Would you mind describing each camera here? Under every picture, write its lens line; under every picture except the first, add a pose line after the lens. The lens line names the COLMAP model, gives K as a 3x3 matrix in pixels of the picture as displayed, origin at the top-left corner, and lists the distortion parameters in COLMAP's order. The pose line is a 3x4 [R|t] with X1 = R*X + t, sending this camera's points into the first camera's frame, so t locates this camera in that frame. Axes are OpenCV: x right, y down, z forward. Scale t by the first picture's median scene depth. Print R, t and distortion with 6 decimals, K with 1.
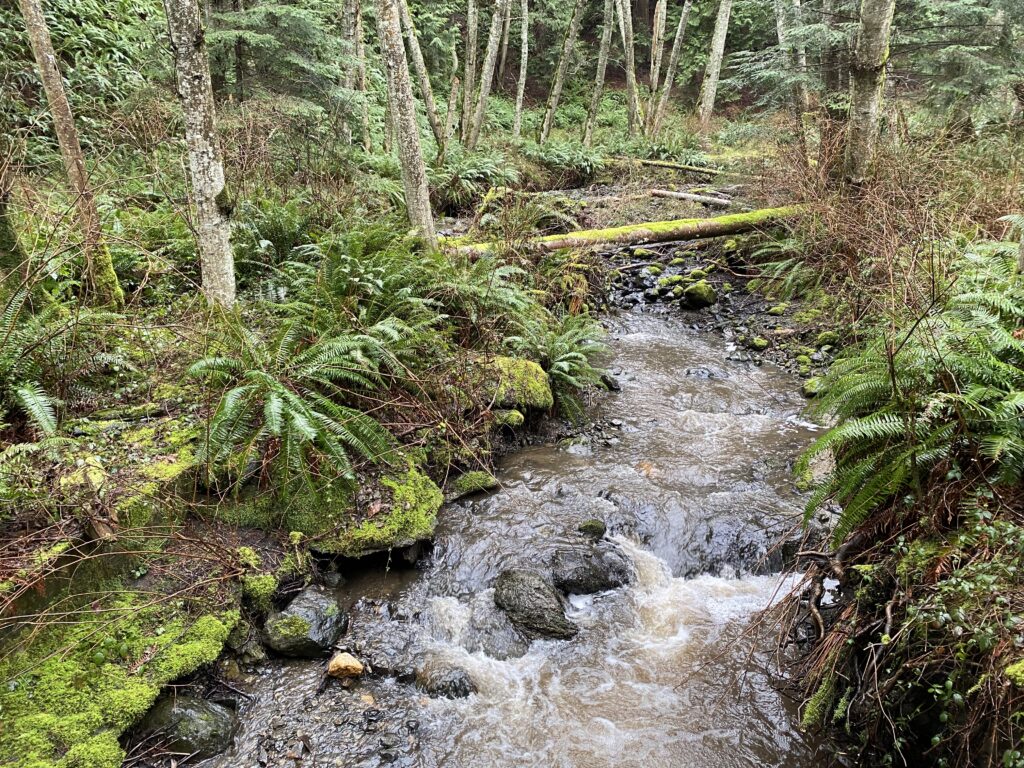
lens RADIAL K [[765.7, 0, 505.3], [0, 765.7, 378.5], [0, 0, 1]] dist [0.040699, -0.027066]
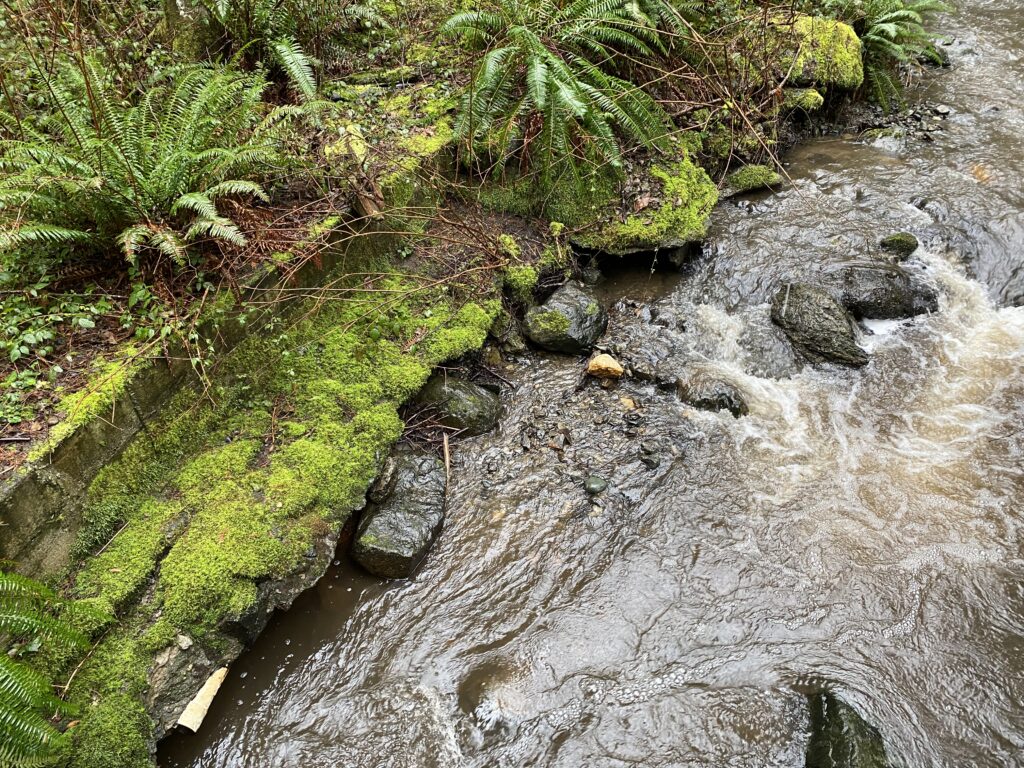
lens RADIAL K [[765.7, 0, 514.2], [0, 765.7, 383.3], [0, 0, 1]] dist [0.040699, -0.027066]
pose [[0.959255, 0.127372, -0.252203, -0.065973], [-0.018470, 0.918981, 0.393870, 0.016190], [0.281938, -0.373163, 0.883889, 0.105238]]
